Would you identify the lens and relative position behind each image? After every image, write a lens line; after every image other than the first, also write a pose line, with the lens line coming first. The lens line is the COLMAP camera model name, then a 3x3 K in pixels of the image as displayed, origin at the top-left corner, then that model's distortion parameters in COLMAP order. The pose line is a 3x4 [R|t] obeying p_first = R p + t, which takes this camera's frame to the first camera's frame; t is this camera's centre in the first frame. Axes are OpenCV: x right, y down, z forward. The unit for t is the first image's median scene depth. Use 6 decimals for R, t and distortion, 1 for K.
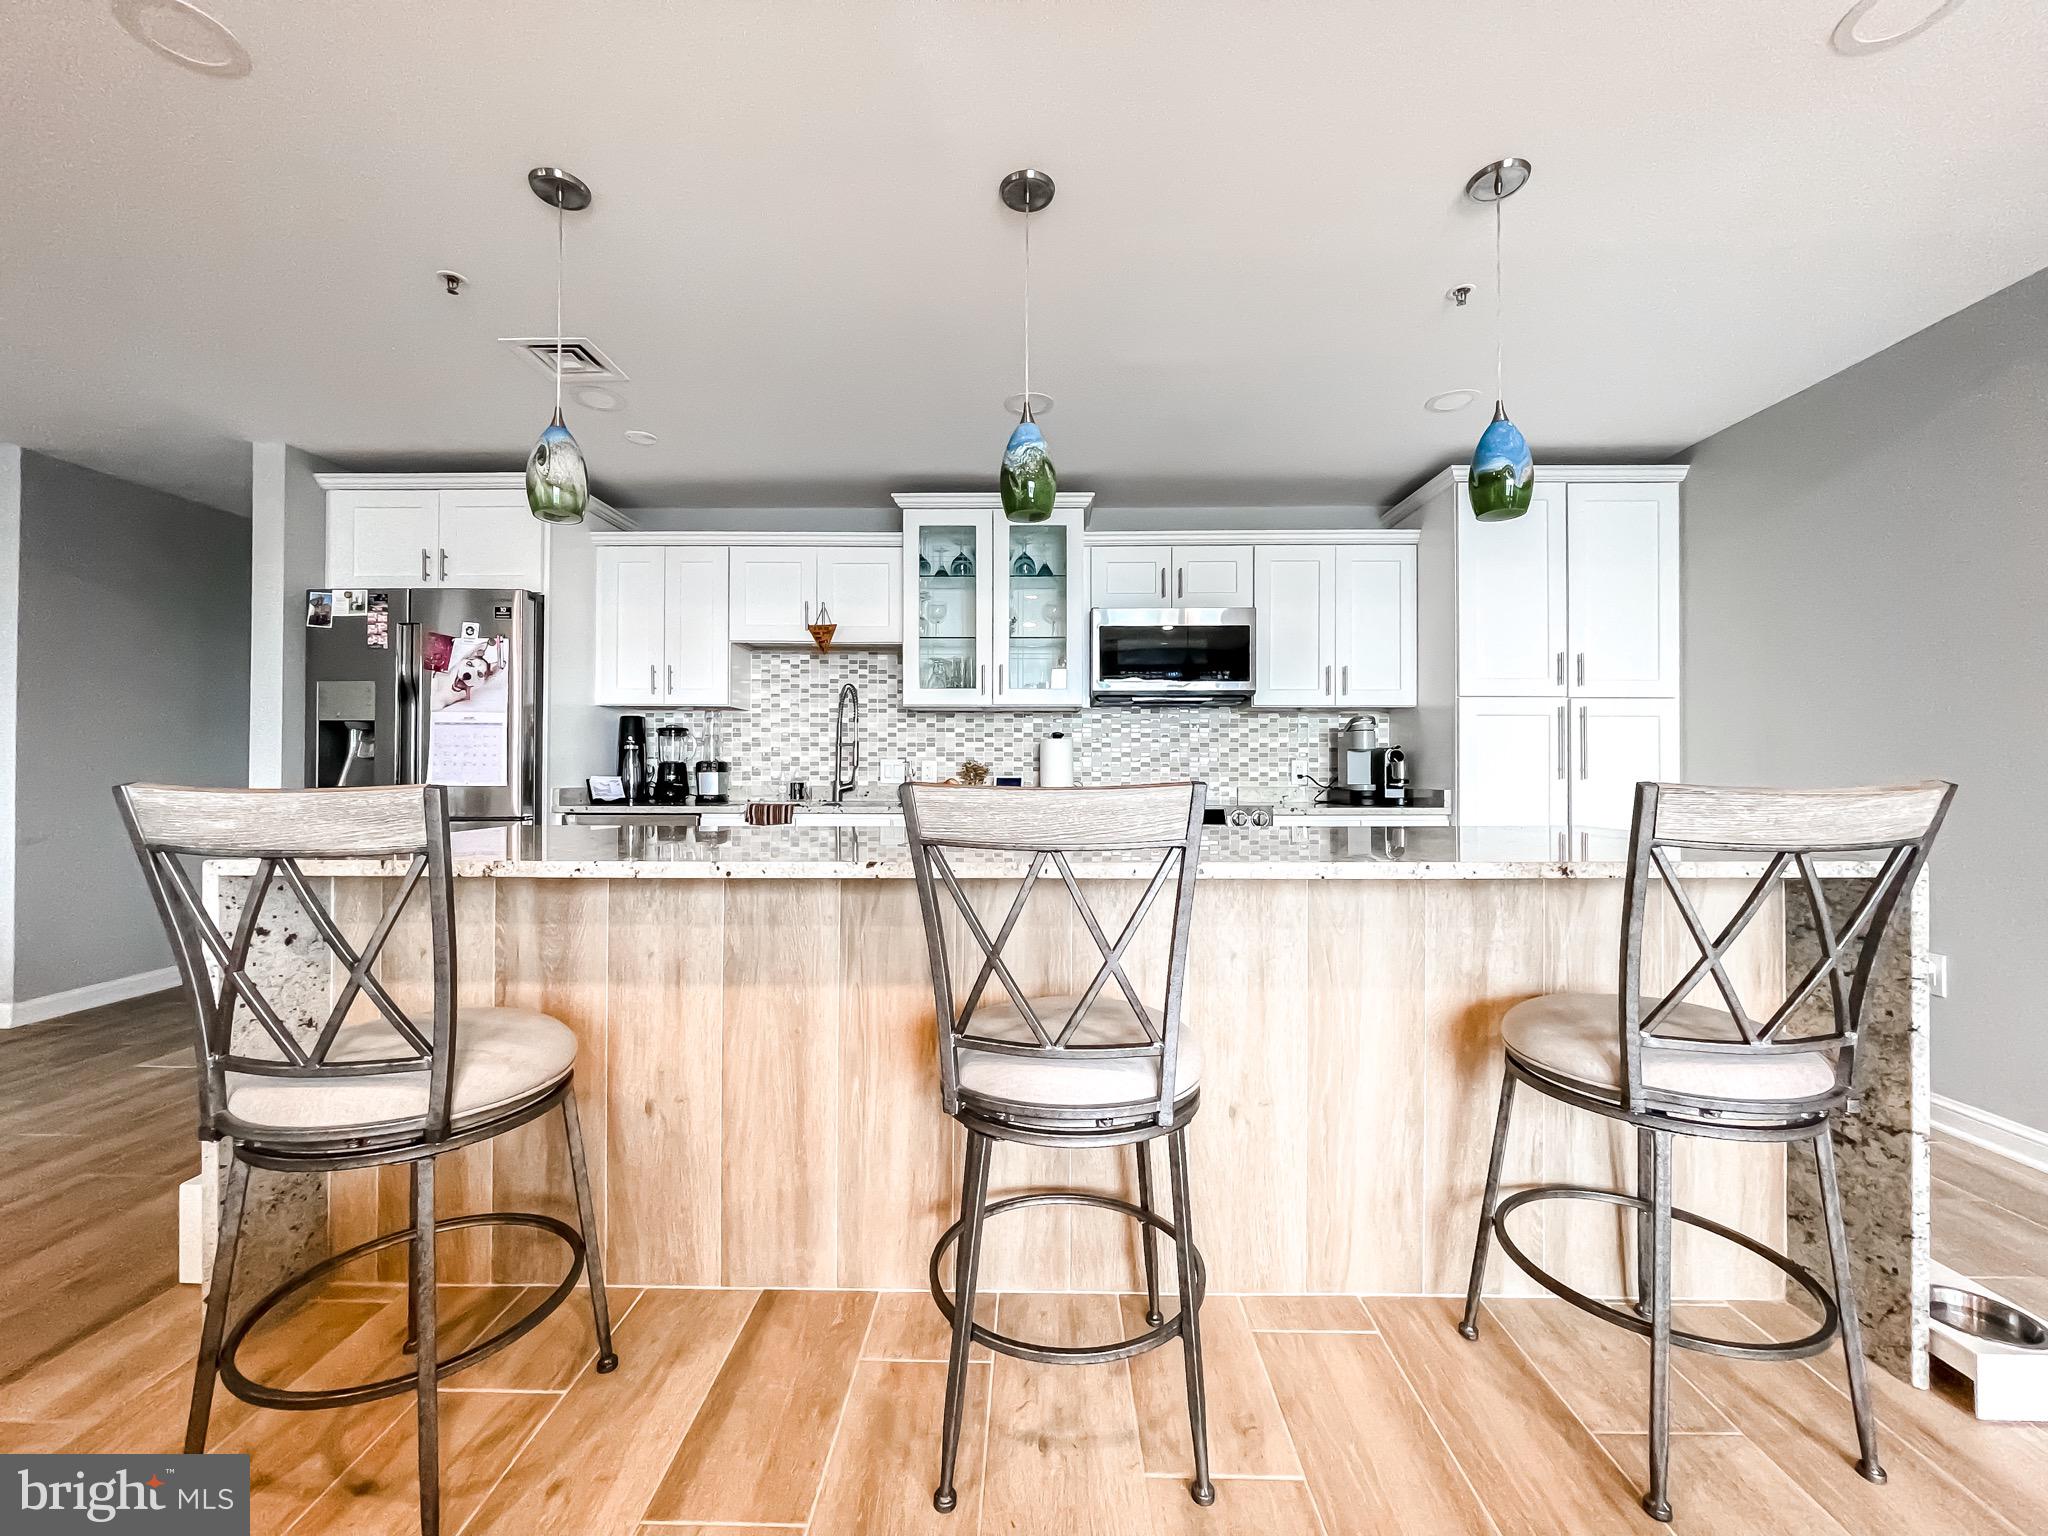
lens RADIAL K [[827.6, 0, 1023.5], [0, 827.6, 762.9], [0, 0, 1]] dist [-0.002598, 0.001003]
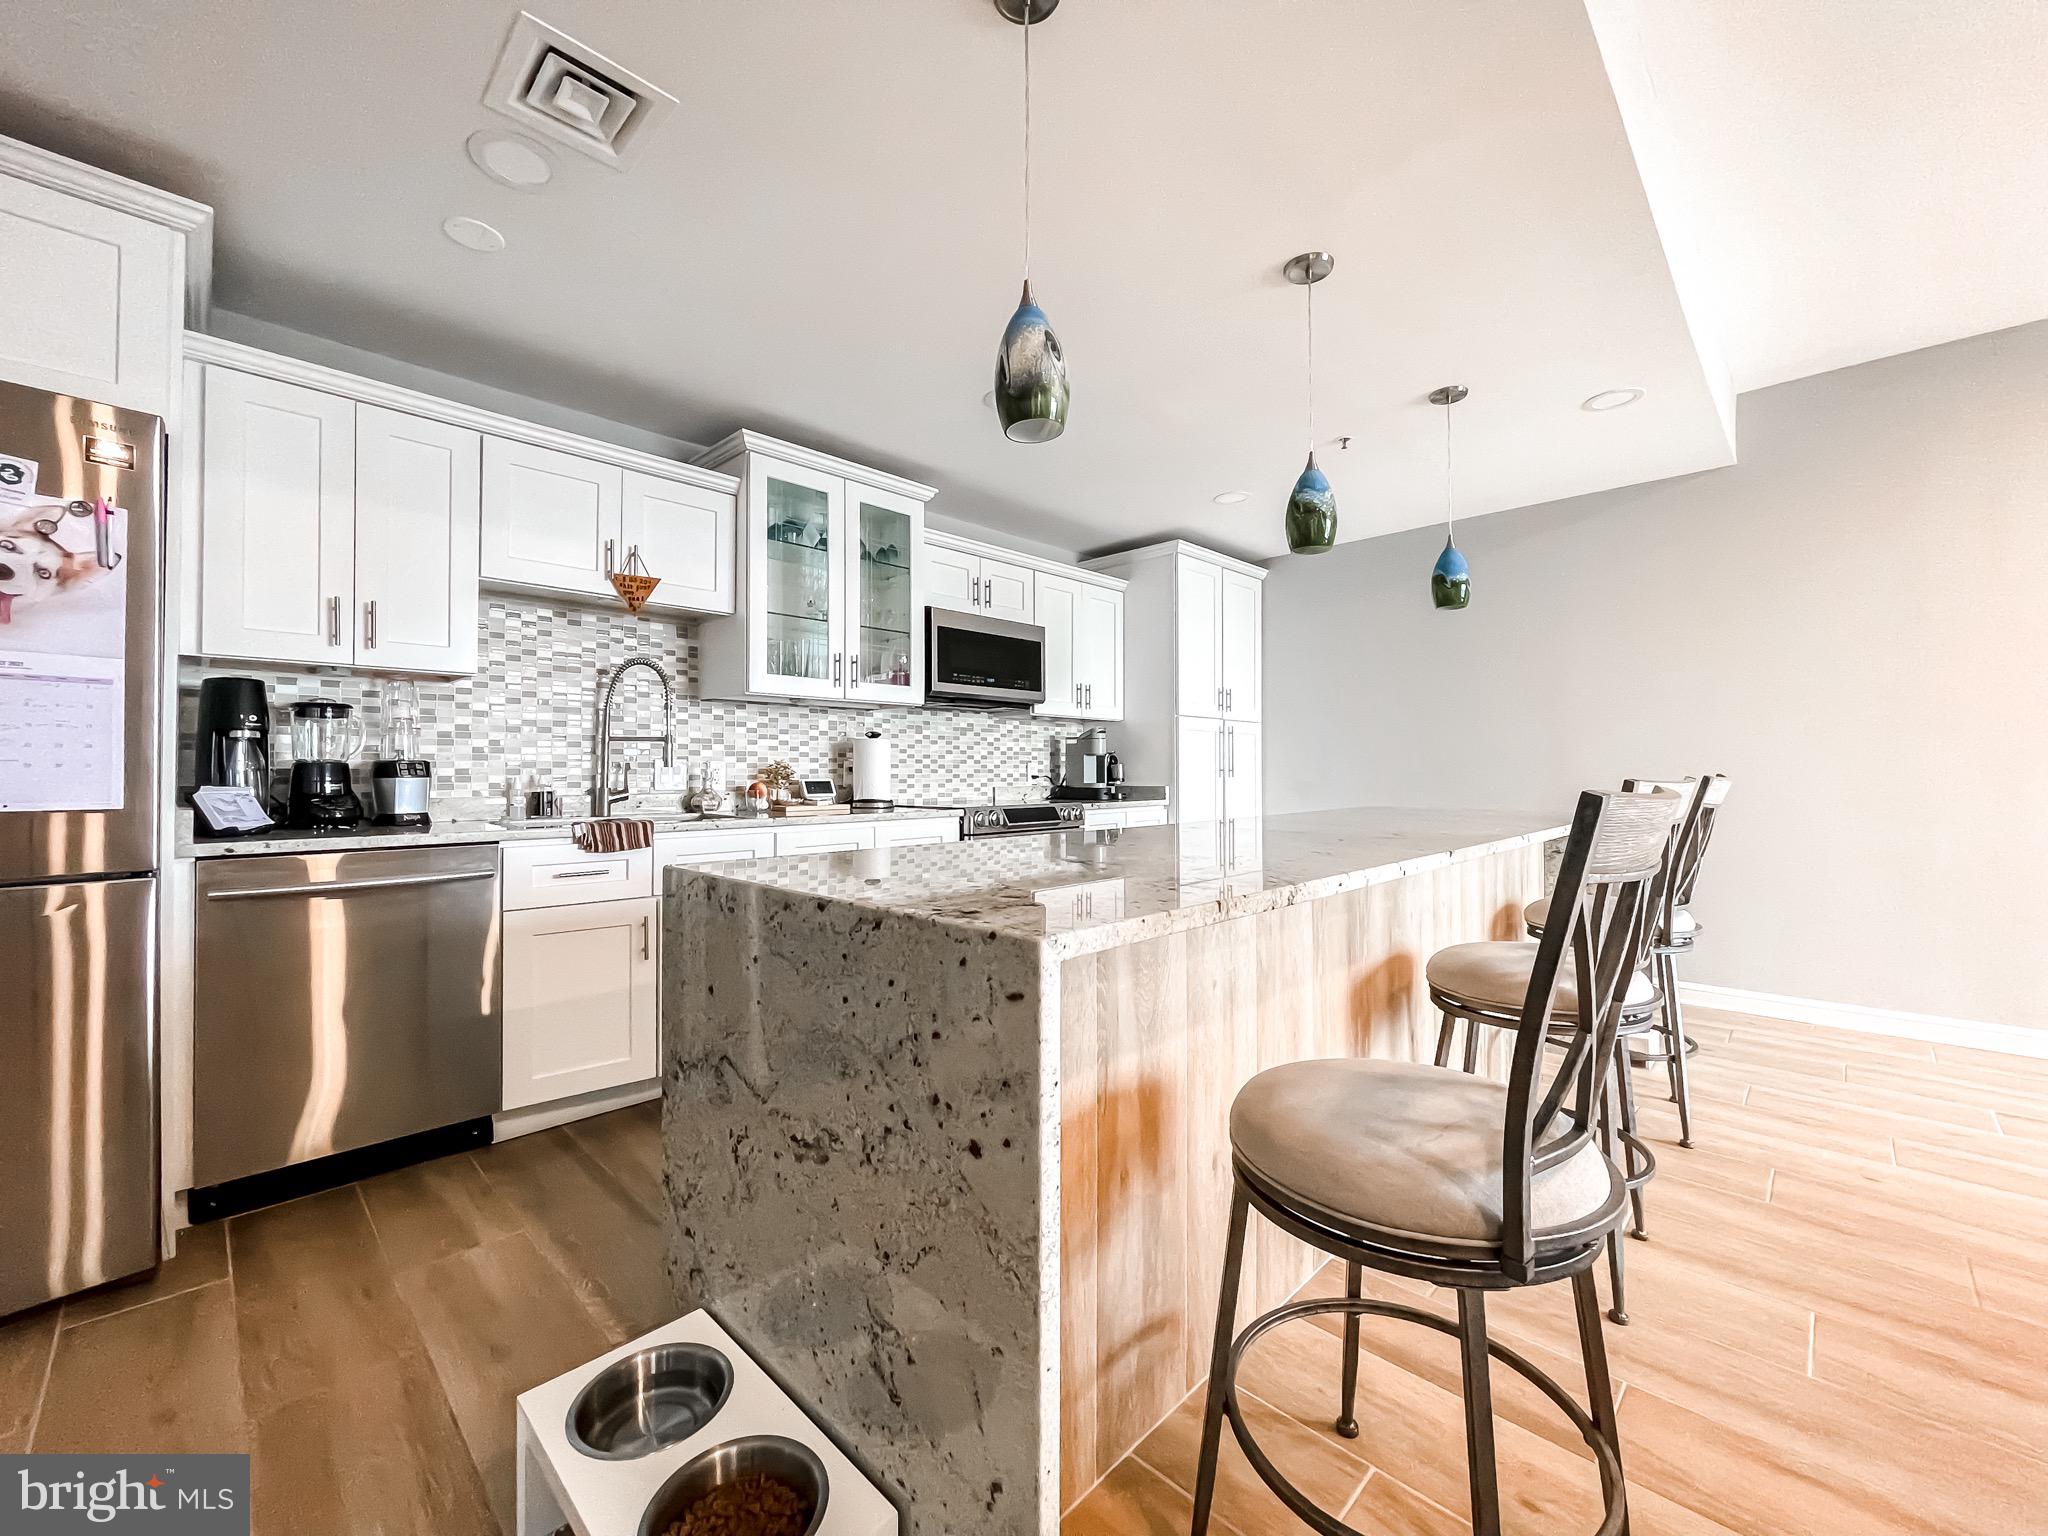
lens RADIAL K [[827.6, 0, 1023.3], [0, 827.6, 763.3], [0, 0, 1]] dist [-0.002598, 0.001003]
pose [[0.689156, 0.003863, 0.724603, -0.542695], [-0.002807, 0.999993, -0.002662, 0.000830], [-0.724608, -0.000200, 0.689162, 0.244408]]
